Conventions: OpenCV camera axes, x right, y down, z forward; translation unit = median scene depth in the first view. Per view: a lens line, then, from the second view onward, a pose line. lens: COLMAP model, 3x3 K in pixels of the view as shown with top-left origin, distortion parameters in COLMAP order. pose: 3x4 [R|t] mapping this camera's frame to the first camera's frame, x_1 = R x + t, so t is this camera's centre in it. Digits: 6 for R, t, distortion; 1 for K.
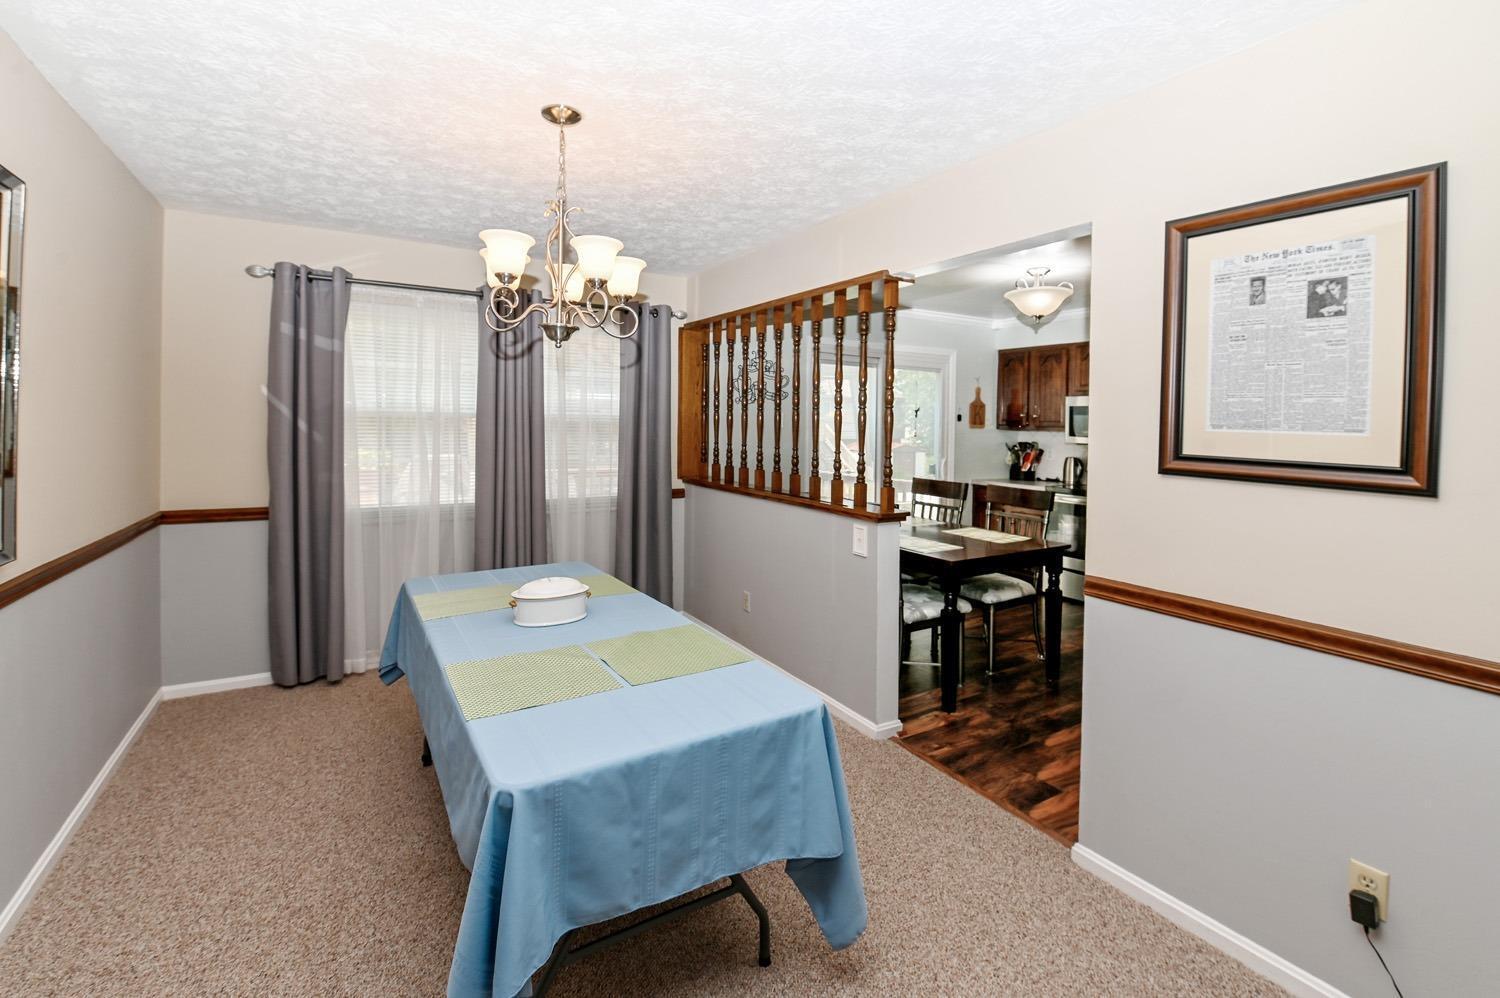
lens RADIAL K [[664.3, 0, 764.2], [0, 664.3, 422.0], [0, 0, 1]] dist [-0.004036, -0.007516]
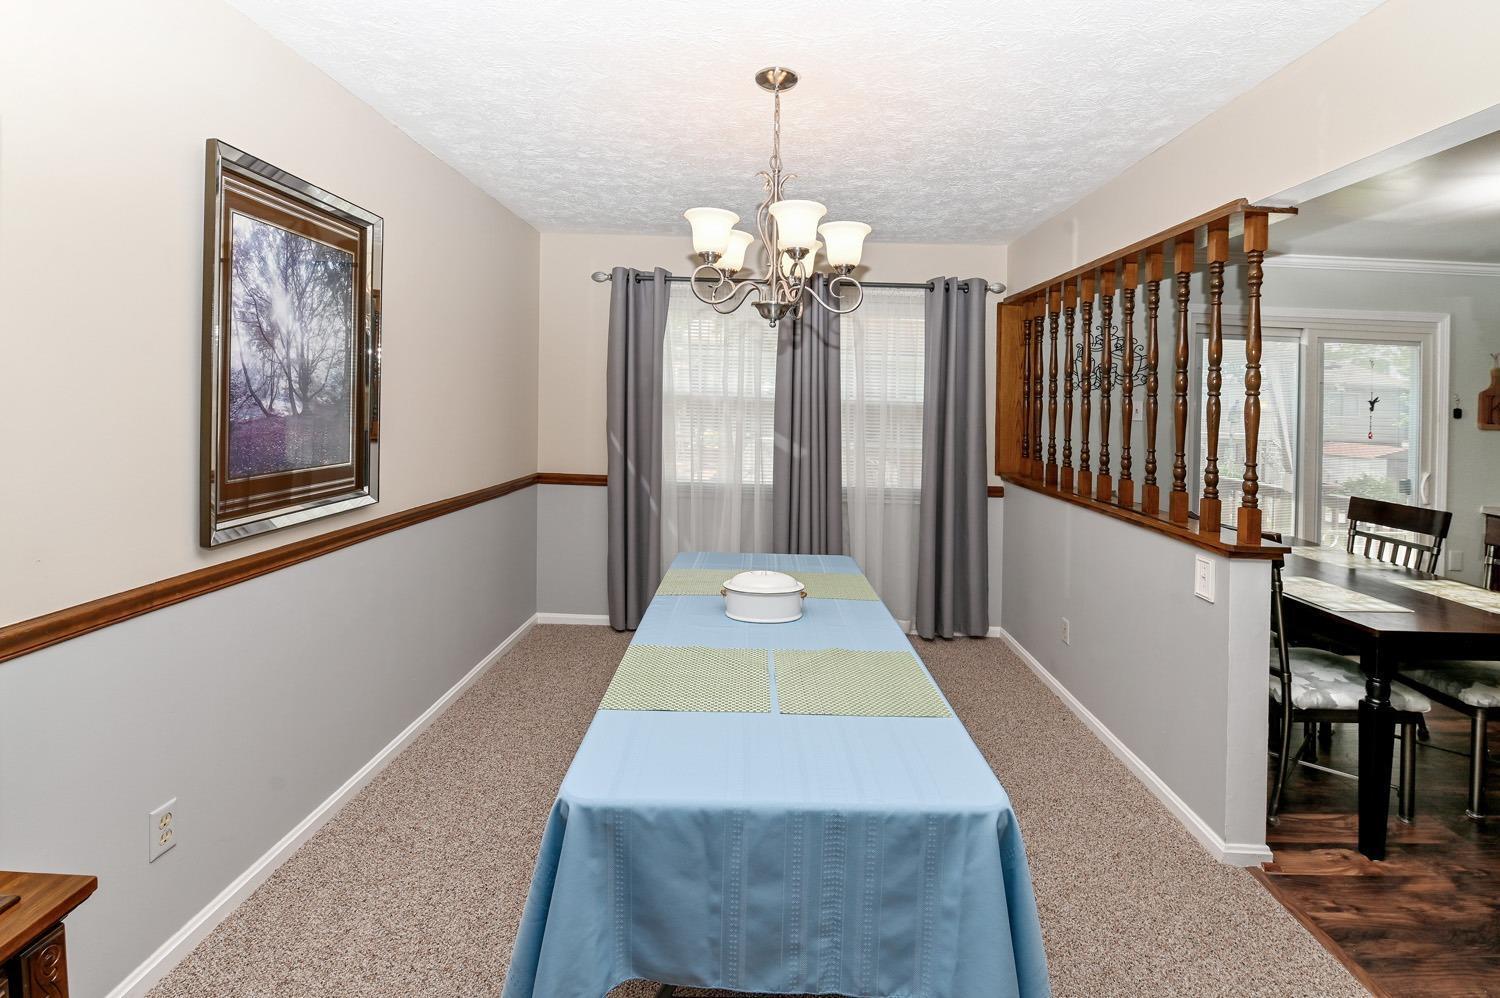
lens RADIAL K [[664.3, 0, 803.0], [0, 664.3, 398.7], [0, 0, 1]] dist [-0.004036, -0.007516]
pose [[0.847511, 0.009025, -0.530702, 0.161605], [-0.018654, 0.999744, -0.012789, 0.000634], [0.530451, 0.020738, 0.847462, 0.162713]]
